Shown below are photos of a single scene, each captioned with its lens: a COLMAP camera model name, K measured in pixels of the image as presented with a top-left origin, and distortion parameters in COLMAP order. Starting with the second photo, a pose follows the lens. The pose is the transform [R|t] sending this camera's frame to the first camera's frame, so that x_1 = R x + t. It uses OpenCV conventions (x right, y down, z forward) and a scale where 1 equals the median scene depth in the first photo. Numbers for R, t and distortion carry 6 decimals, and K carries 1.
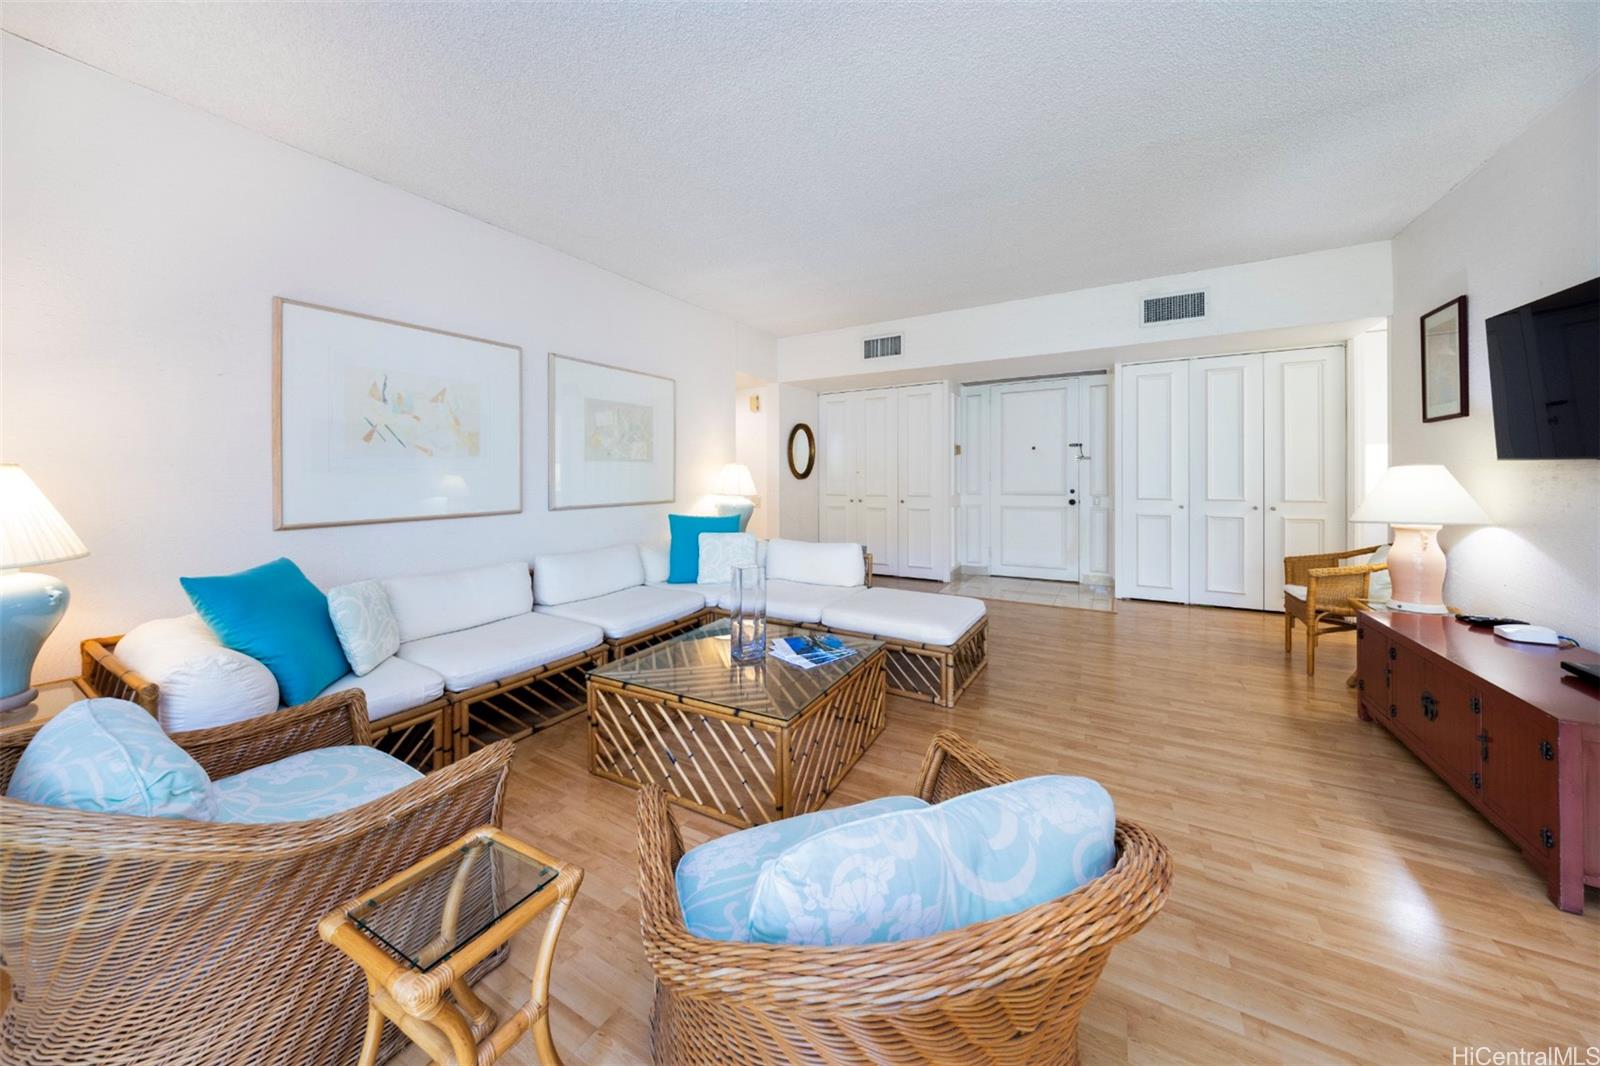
lens RADIAL K [[553.0, 0, 804.4], [0, 553.0, 473.6], [0, 0, 1]] dist [0.000117, -0.000020]
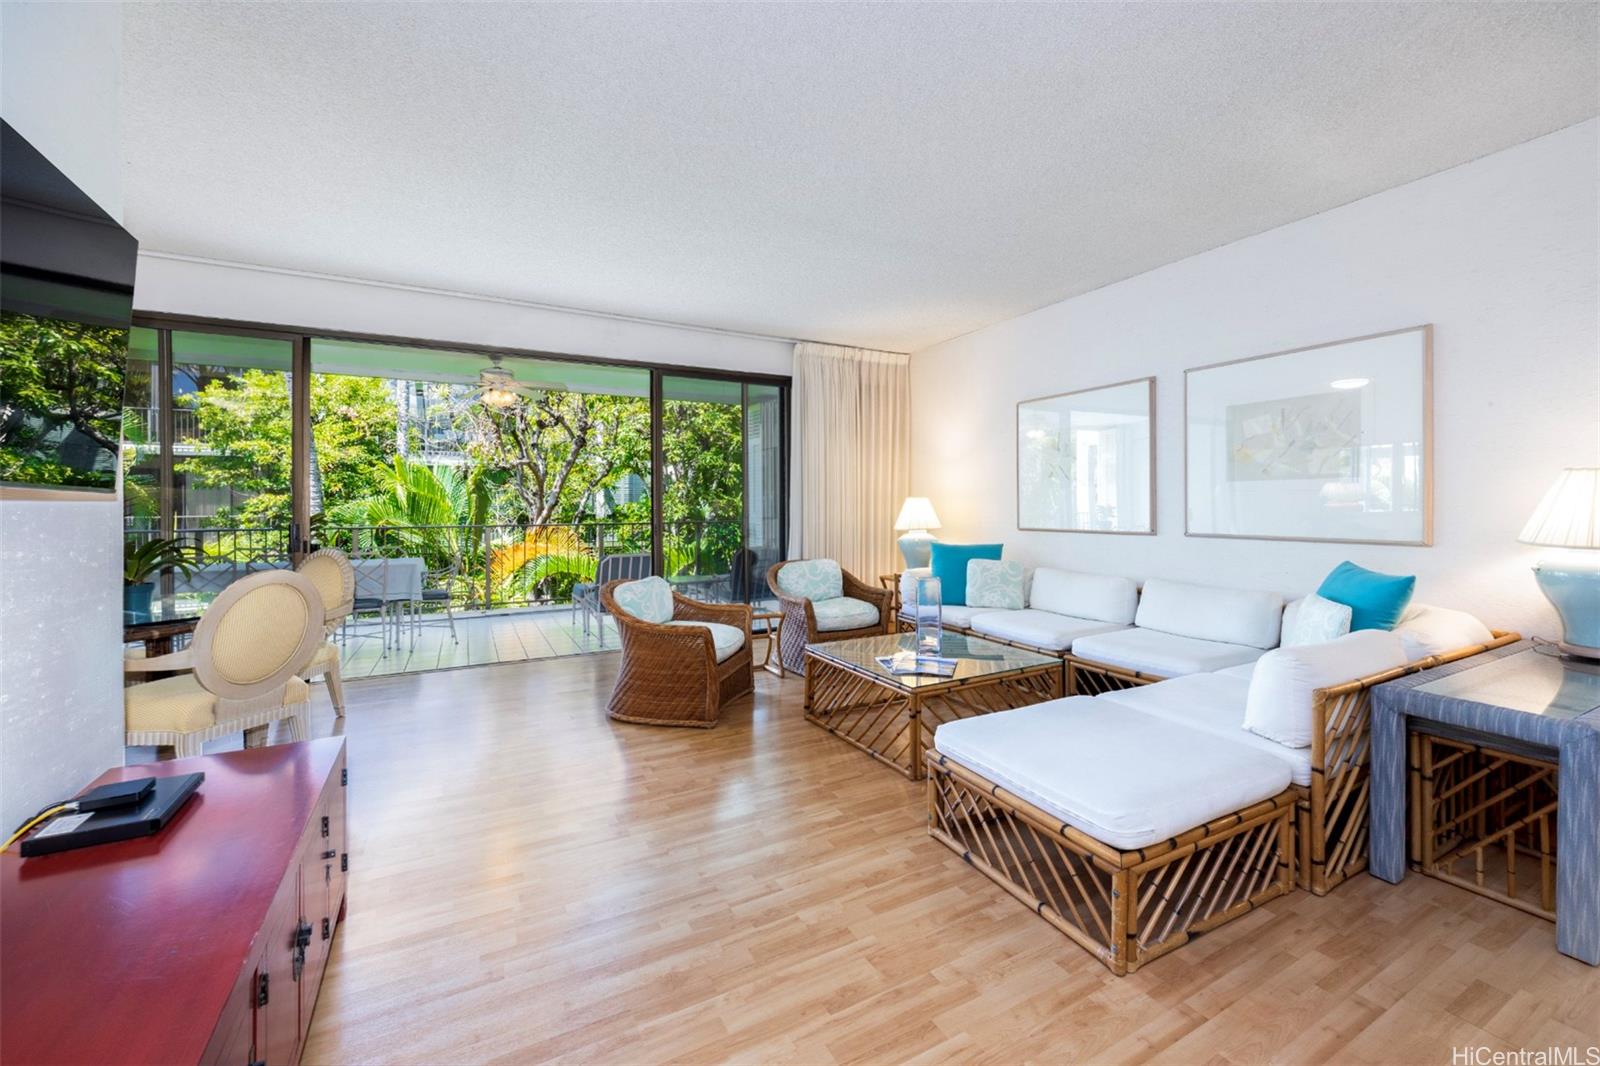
lens RADIAL K [[636.2, 0, 792.2], [0, 636.2, 505.7], [0, 0, 1]] dist [-0.002542, 0.000005]
pose [[-0.528556, 0.019949, -0.848664, 0.721989], [0.012384, 0.999799, 0.015789, -0.008960], [0.848808, -0.002164, -0.528697, 0.891479]]
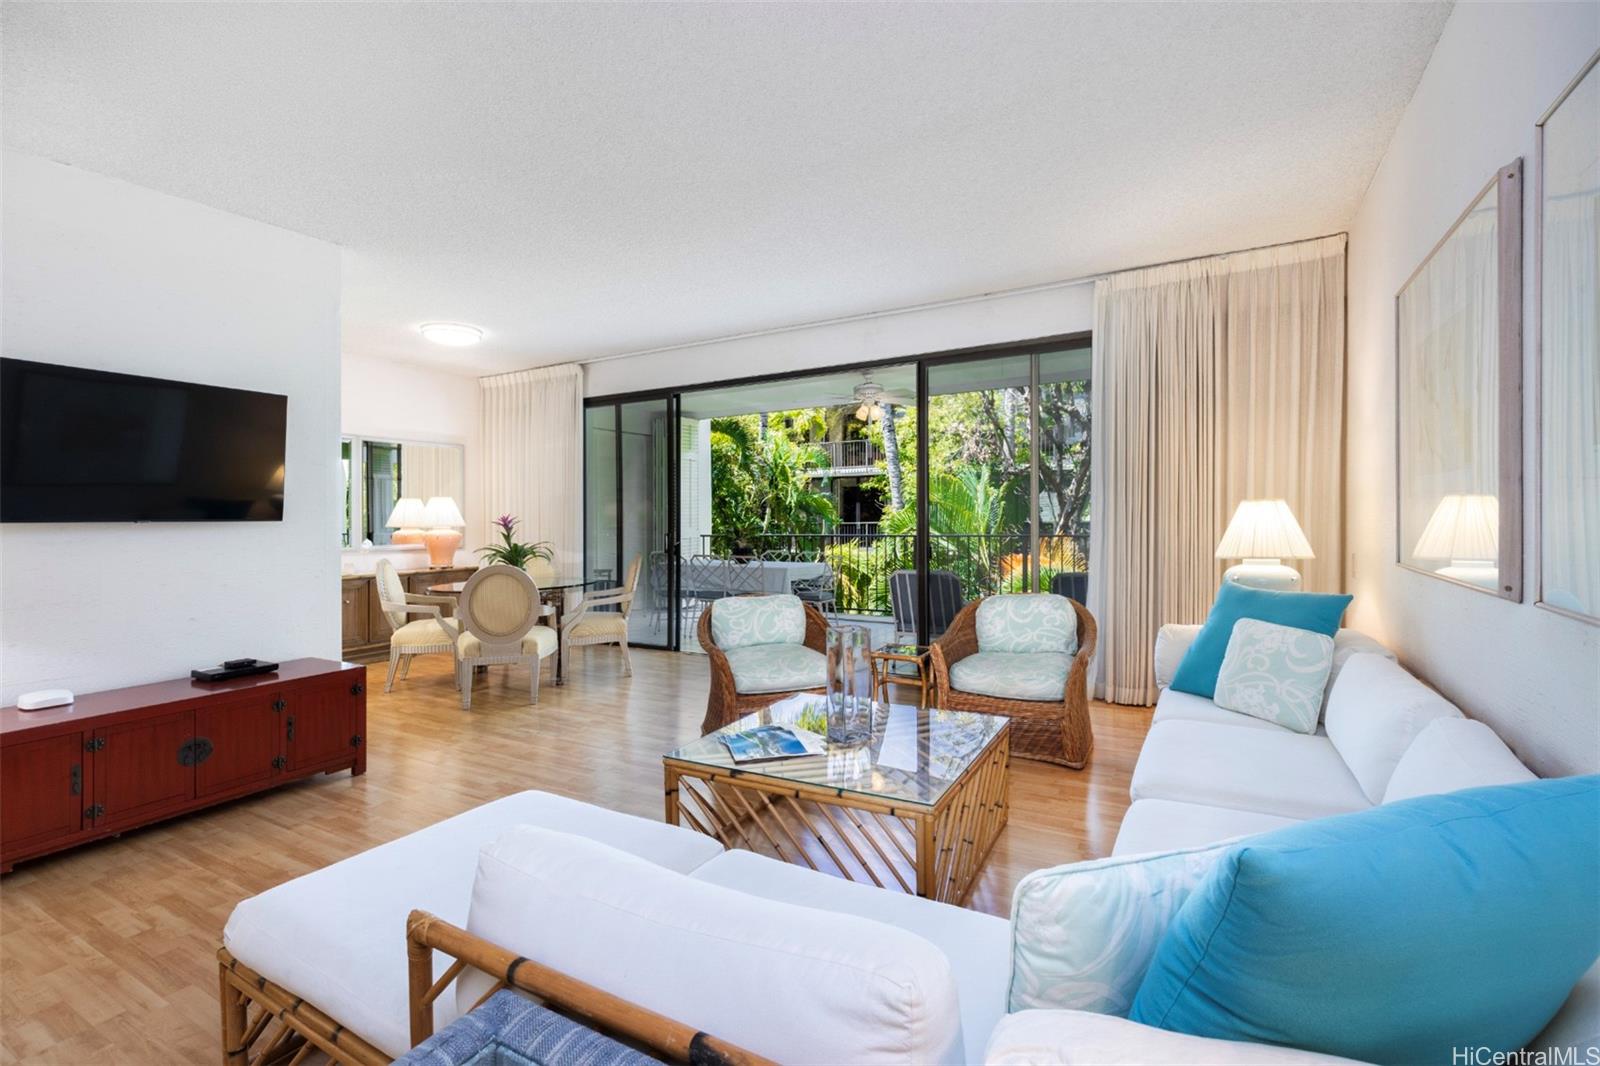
lens RADIAL K [[719.1, 0, 824.3], [0, 719.1, 514.4], [0, 0, 1]] dist [-0.000594, 0.000298]
pose [[-0.999416, 0.033110, -0.008397, -0.036867], [0.033119, 0.999451, -0.001007, -0.001477], [0.008359, -0.001284, -0.999964, 1.246069]]
